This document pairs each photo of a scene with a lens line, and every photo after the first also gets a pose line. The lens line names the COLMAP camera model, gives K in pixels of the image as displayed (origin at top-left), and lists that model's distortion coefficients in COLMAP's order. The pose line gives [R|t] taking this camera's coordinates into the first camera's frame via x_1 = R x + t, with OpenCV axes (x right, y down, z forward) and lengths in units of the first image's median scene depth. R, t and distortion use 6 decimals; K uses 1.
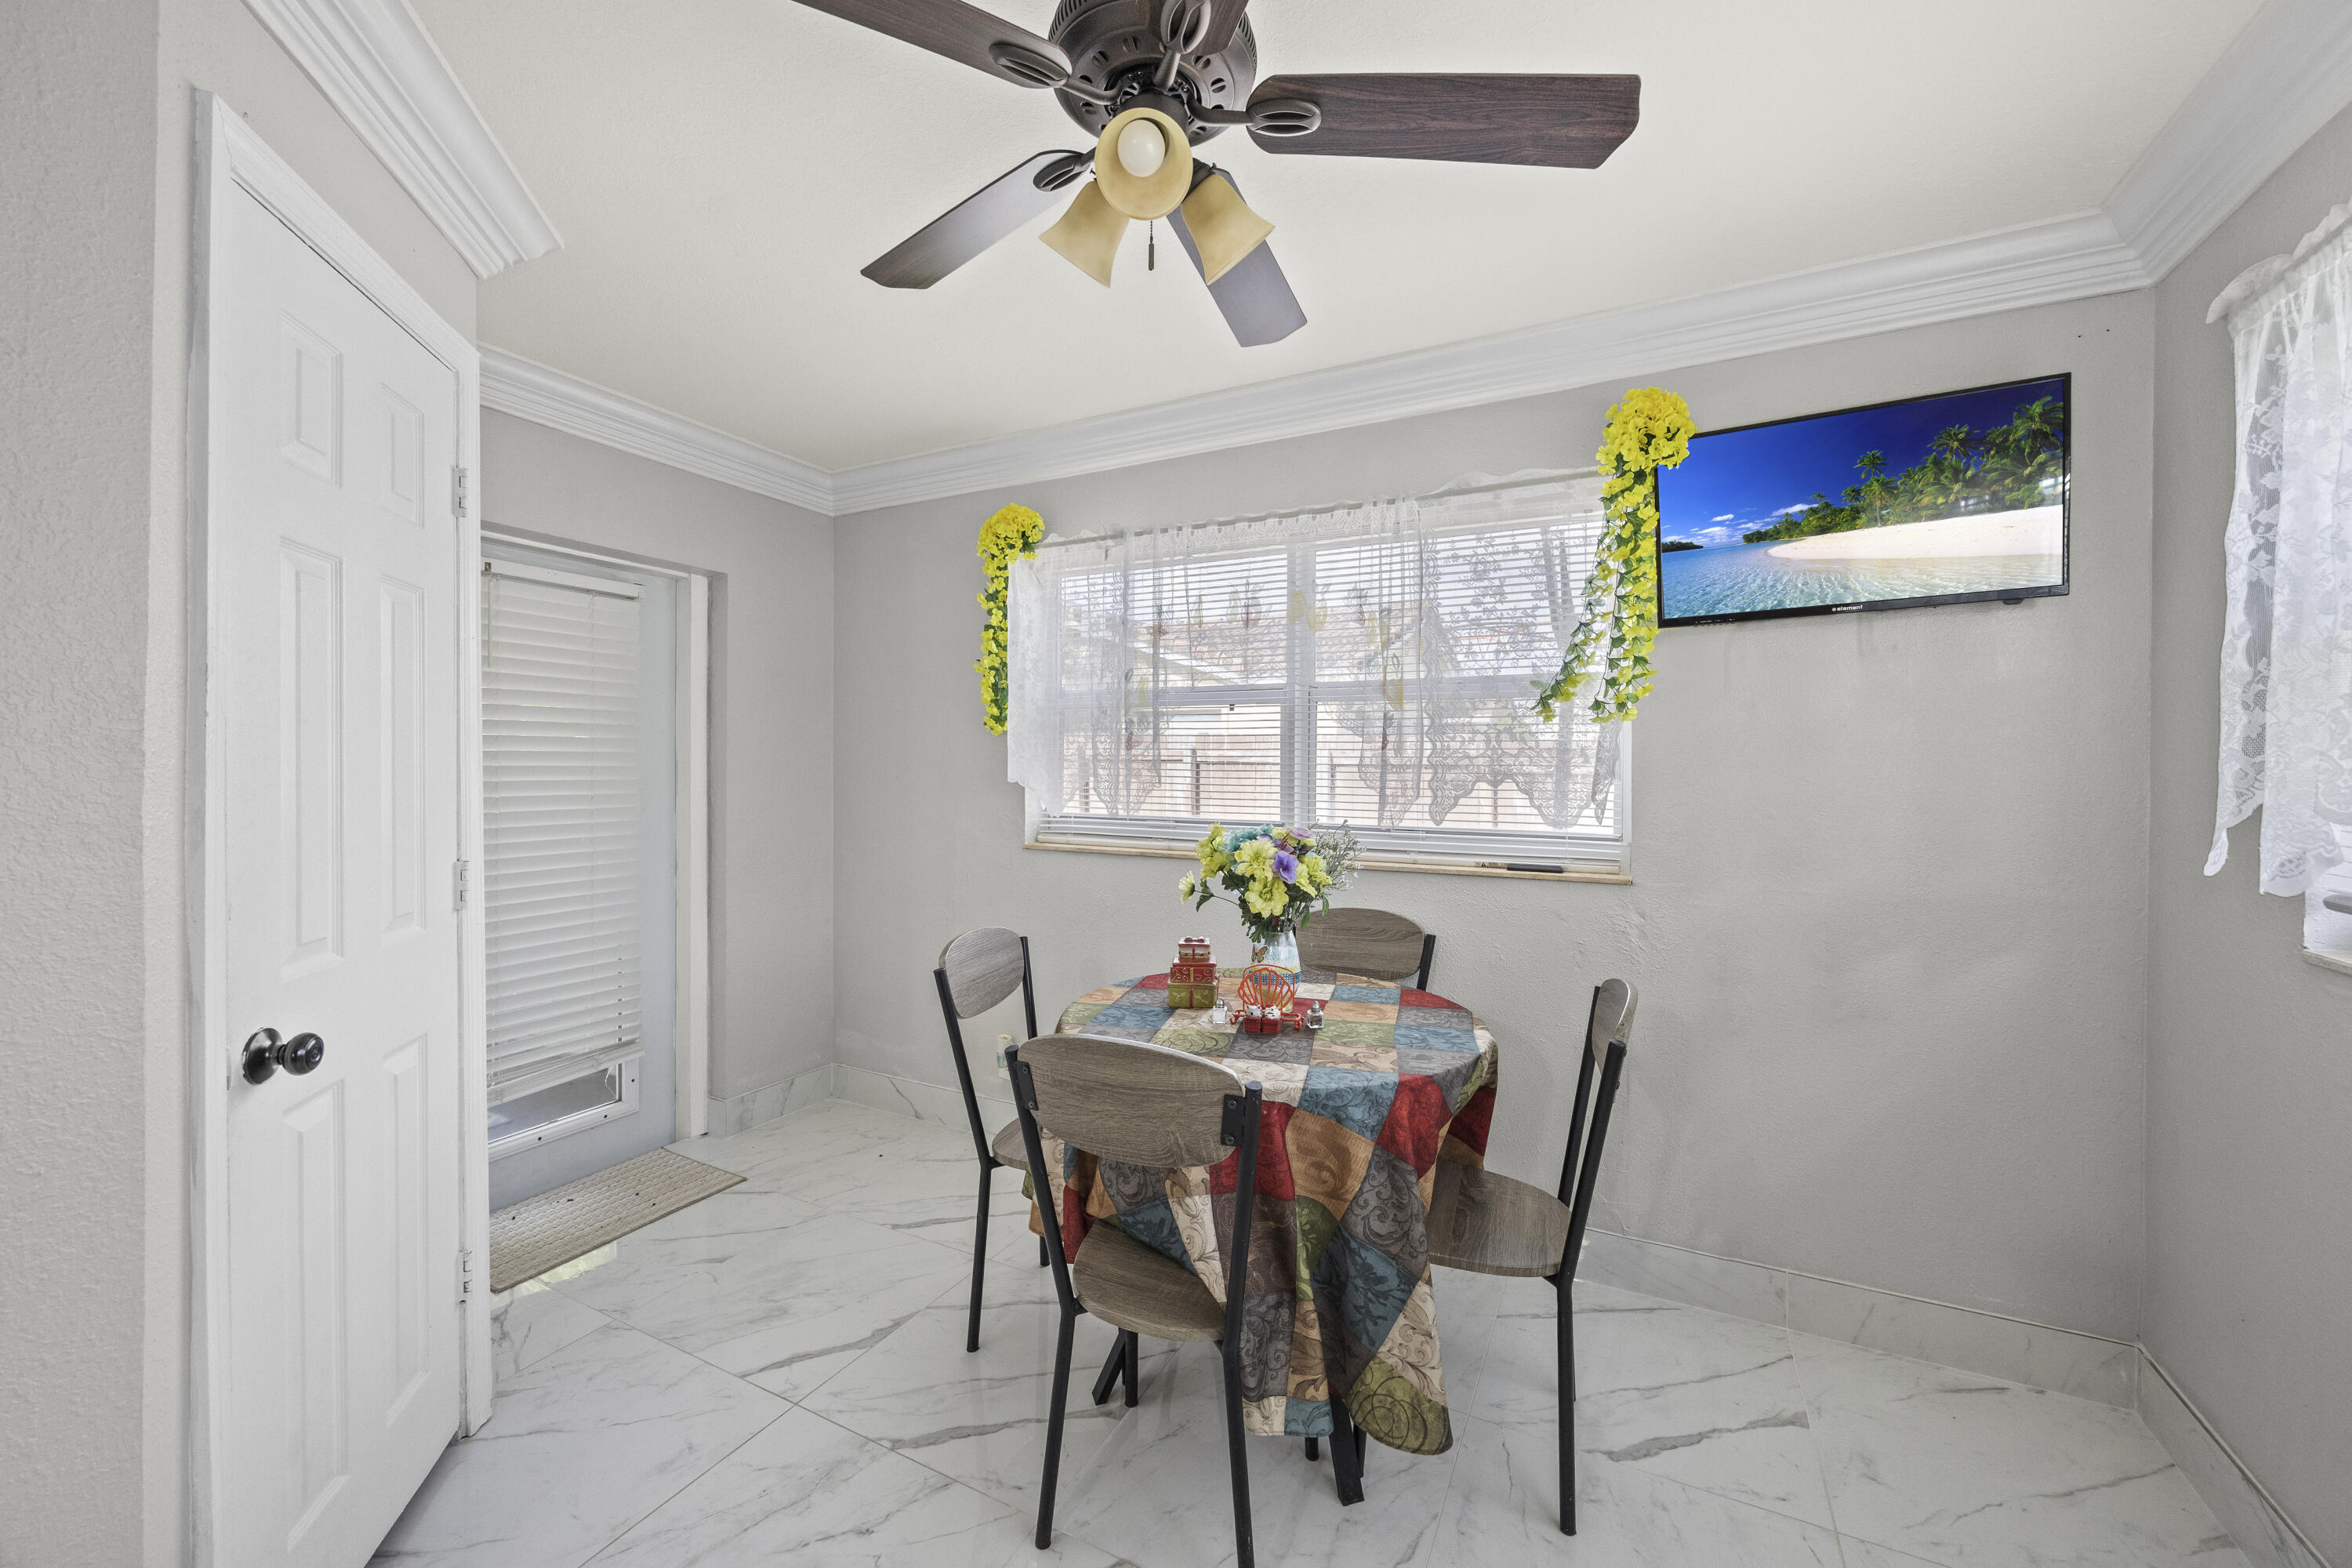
lens RADIAL K [[910.8, 0, 1186.6], [0, 910.8, 785.8], [0, 0, 1]] dist [-0.002774, 0.000008]
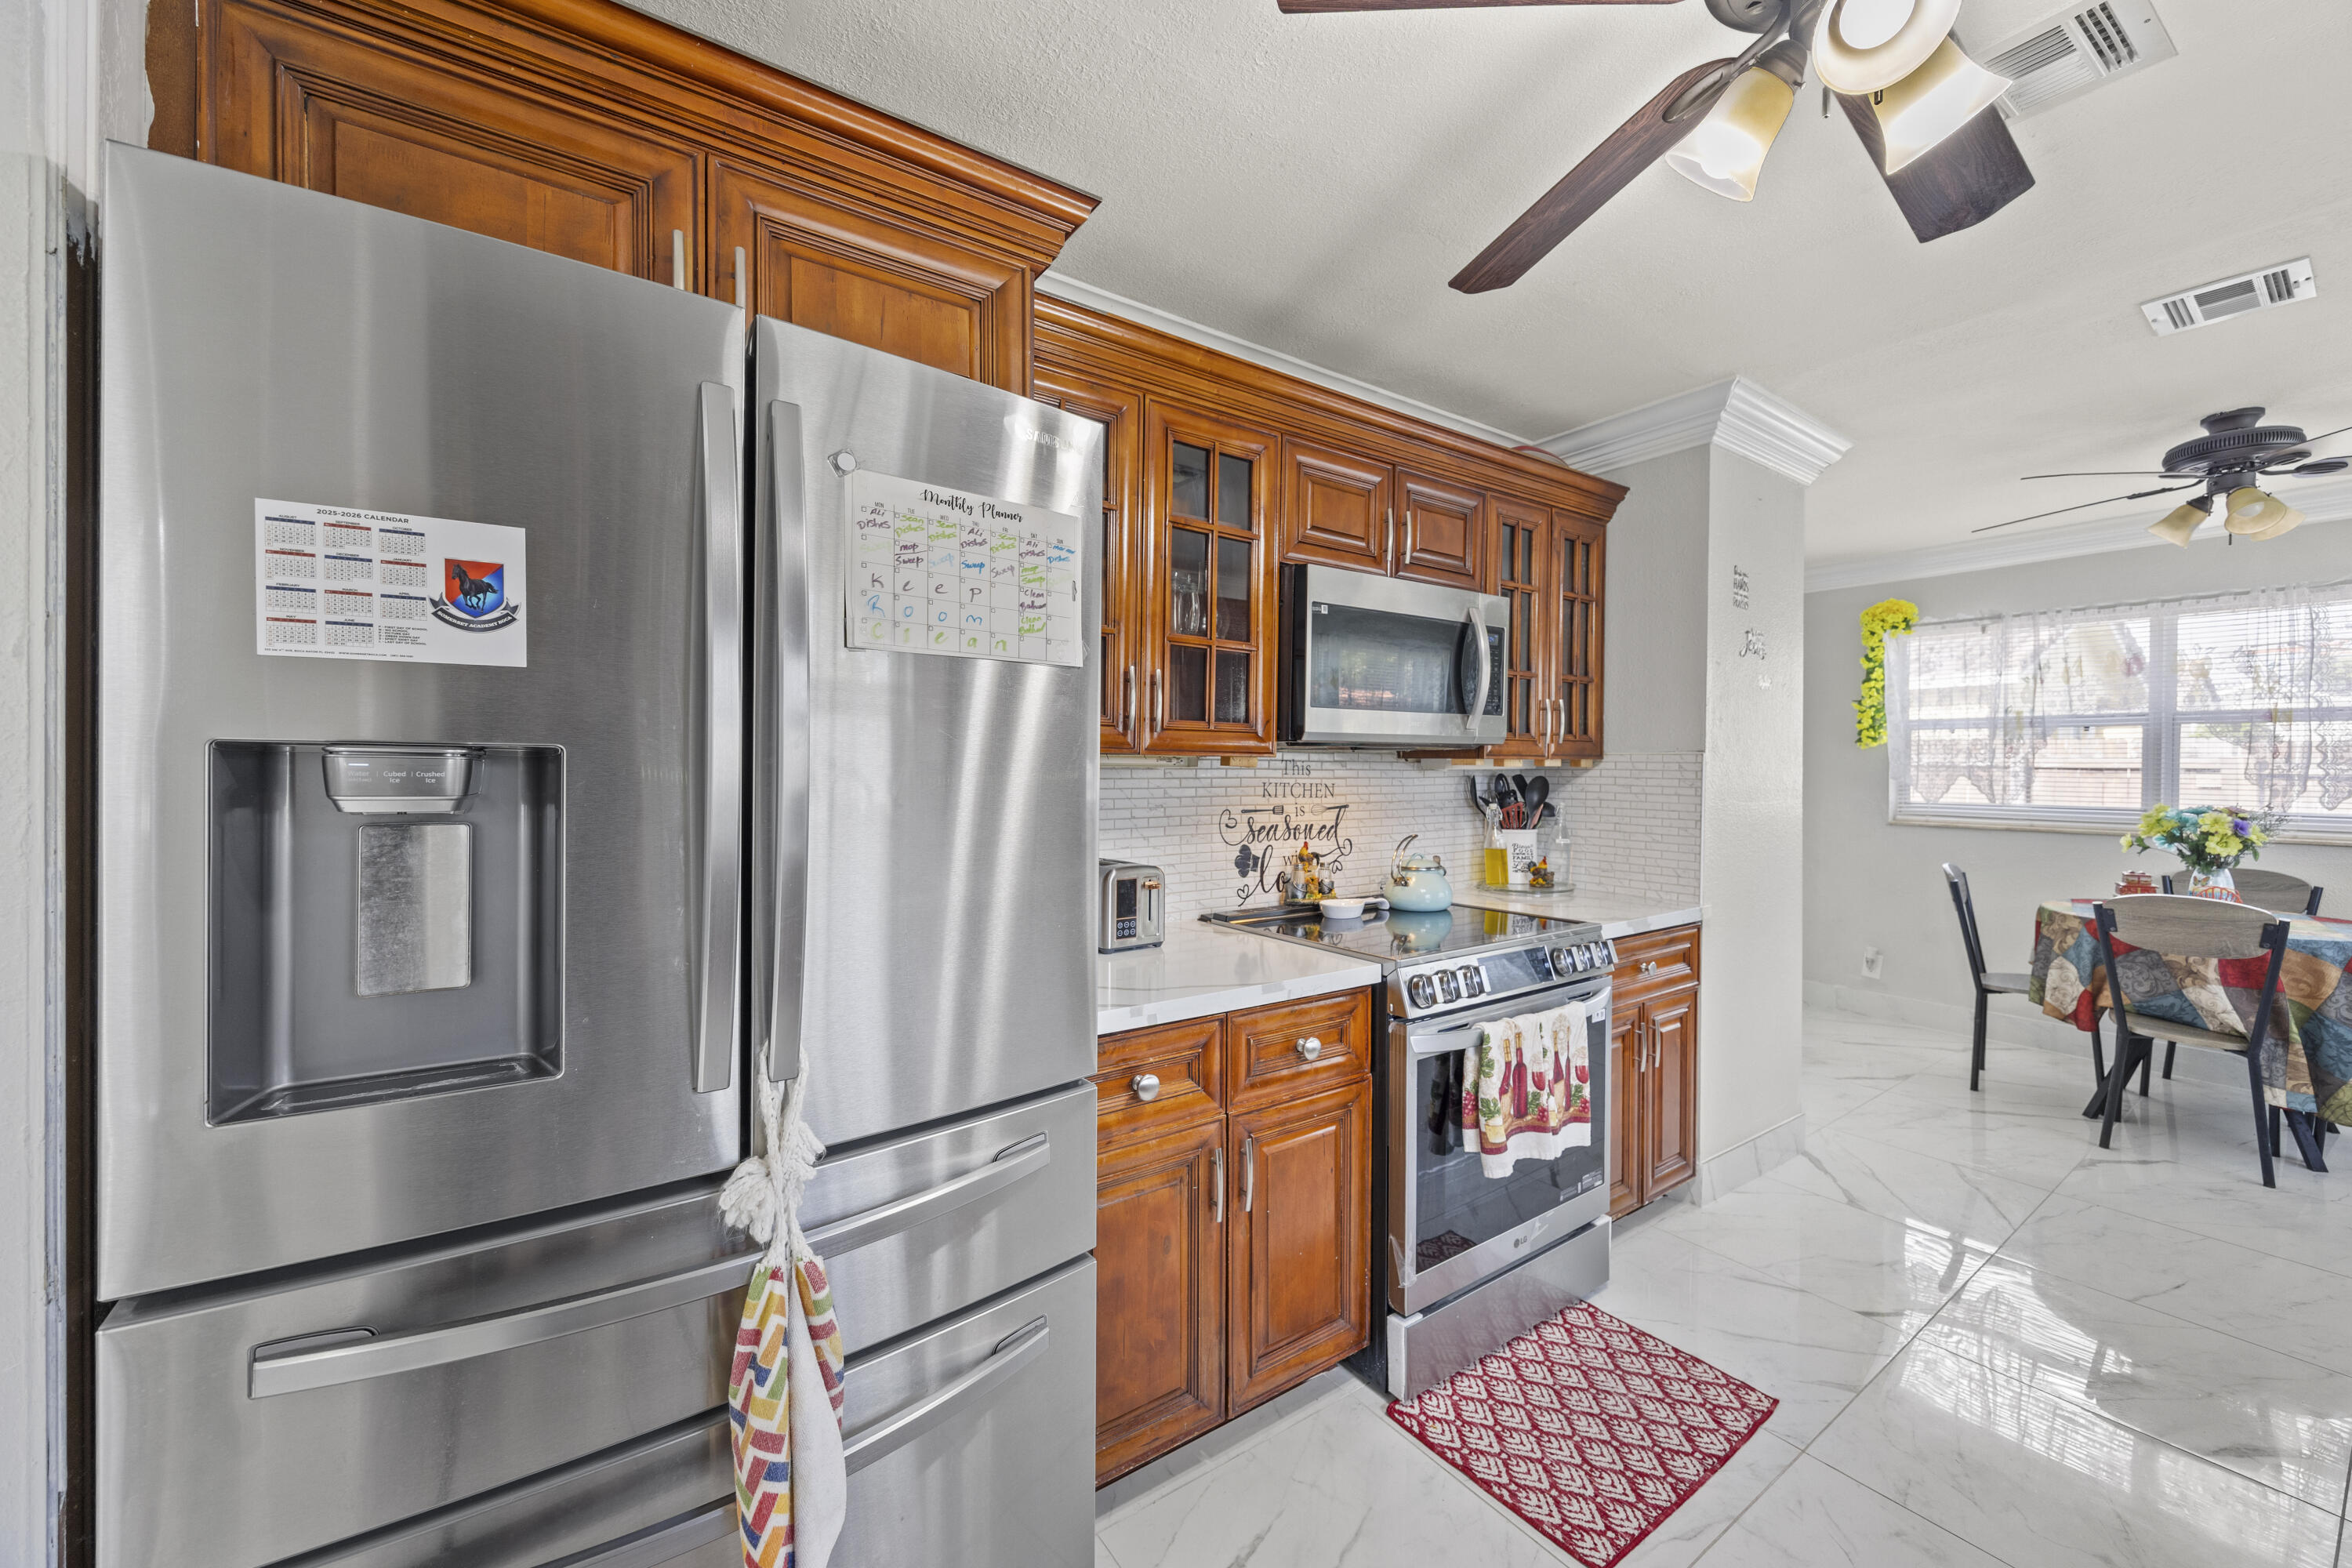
lens RADIAL K [[910.8, 0, 1170.9], [0, 910.8, 769.0], [0, 0, 1]] dist [-0.002774, 0.000008]
pose [[0.877067, 0.002061, -0.480364, -1.010908], [-0.011052, 0.999813, -0.015889, 0.031296], [0.480242, 0.019244, 0.876925, -1.802464]]
